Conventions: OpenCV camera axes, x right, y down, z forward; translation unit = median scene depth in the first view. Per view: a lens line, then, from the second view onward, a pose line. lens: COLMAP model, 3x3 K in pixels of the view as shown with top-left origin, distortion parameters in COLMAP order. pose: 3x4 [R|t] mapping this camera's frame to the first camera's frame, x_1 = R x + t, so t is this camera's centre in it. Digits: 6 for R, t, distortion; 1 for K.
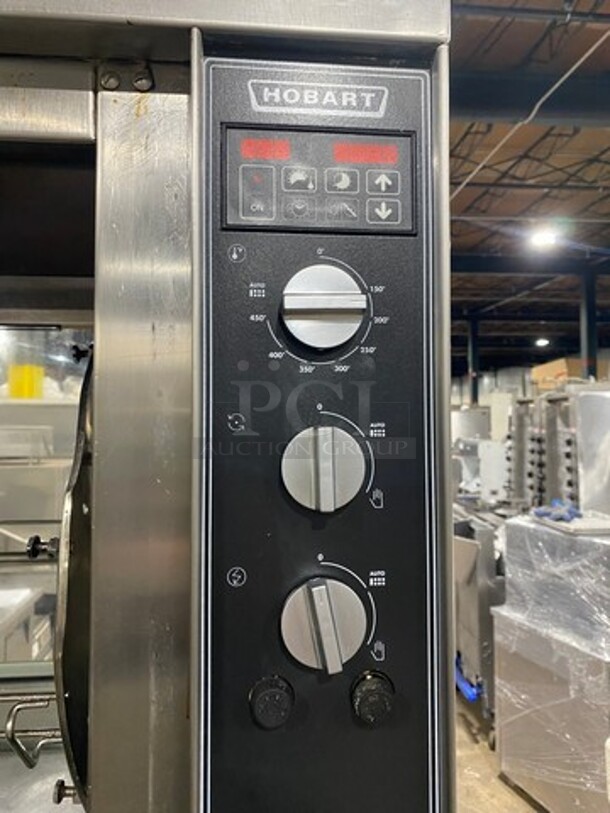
lens RADIAL K [[617.4, 0, 305.0], [0, 617.4, 406.5], [0, 0, 1]] dist [0.001354, -0.001212]
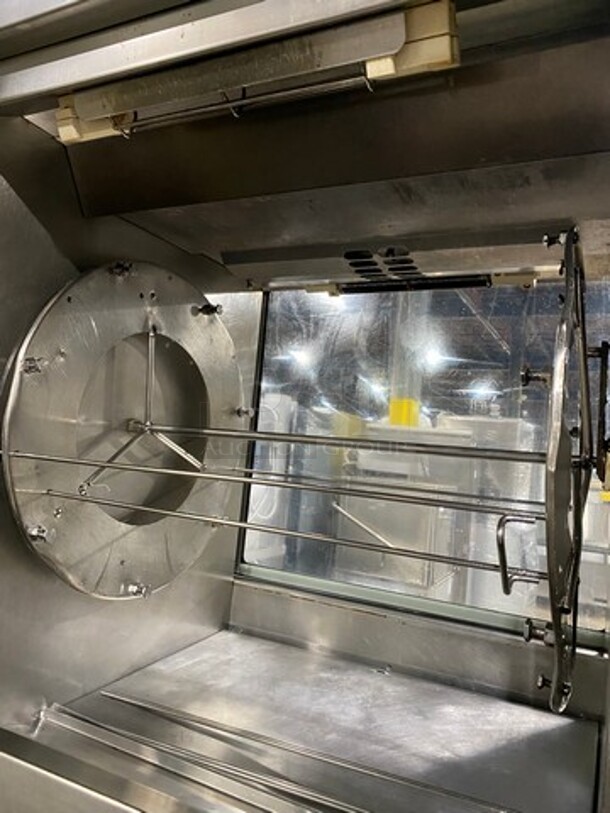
lens RADIAL K [[617.4, 0, 305.0], [0, 617.4, 406.5], [0, 0, 1]] dist [0.001354, -0.001212]
pose [[0.842563, 0.041778, -0.536976, -0.241615], [-0.089934, 0.993903, -0.063785, 0.502736], [0.531037, 0.102035, 0.841183, -0.173570]]
